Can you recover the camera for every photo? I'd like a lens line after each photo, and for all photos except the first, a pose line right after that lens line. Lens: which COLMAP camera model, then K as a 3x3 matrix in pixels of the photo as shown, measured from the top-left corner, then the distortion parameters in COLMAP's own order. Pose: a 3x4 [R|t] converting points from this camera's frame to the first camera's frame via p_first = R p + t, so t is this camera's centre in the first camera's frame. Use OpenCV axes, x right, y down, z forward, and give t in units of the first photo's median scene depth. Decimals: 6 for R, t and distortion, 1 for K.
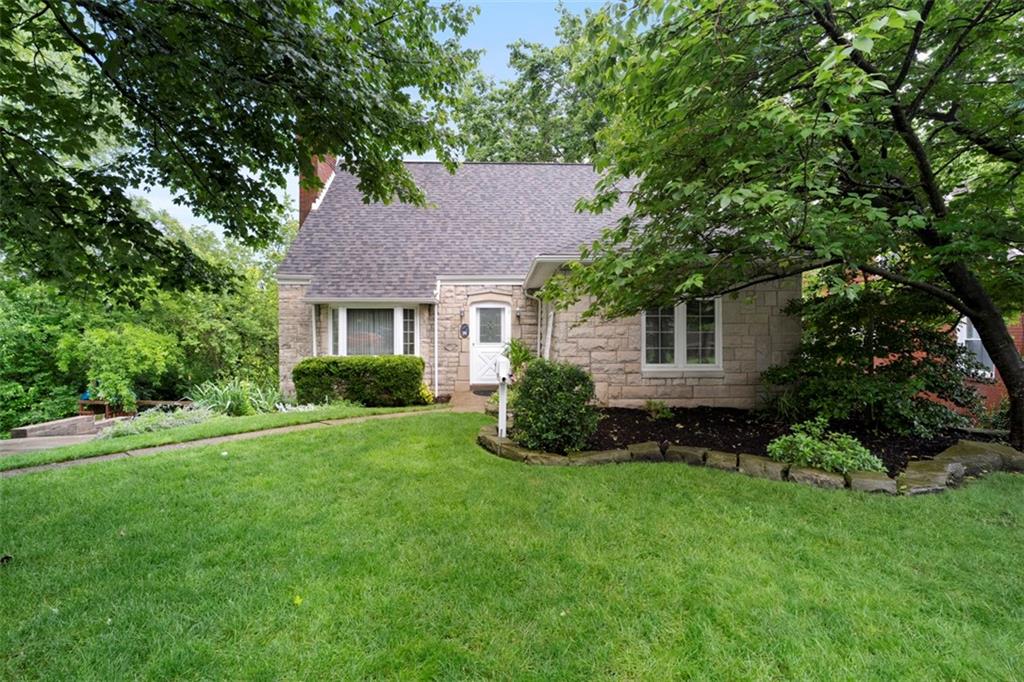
lens RADIAL K [[469.8, 0, 512.8], [0, 469.8, 341.4], [0, 0, 1]] dist [-0.003291, 0.001844]
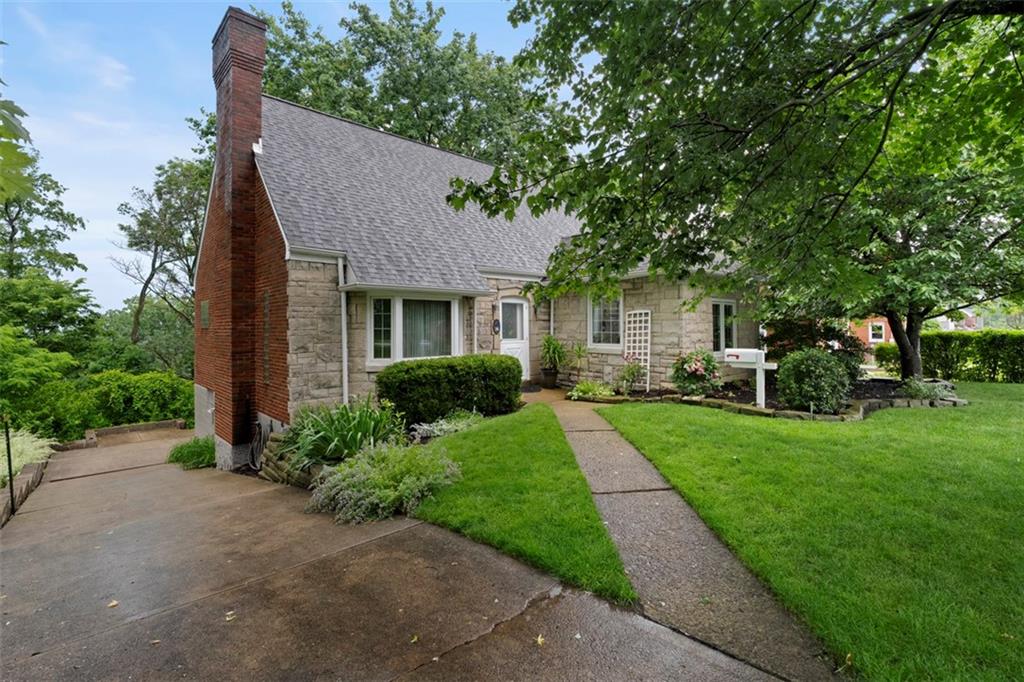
lens RADIAL K [[469.8, 0, 511.6], [0, 469.8, 330.7], [0, 0, 1]] dist [-0.003291, 0.001844]
pose [[0.742755, -0.007858, 0.669517, -0.716436], [0.014031, 0.999894, -0.003830, -0.010357], [-0.669416, 0.012238, 0.742787, 0.277346]]
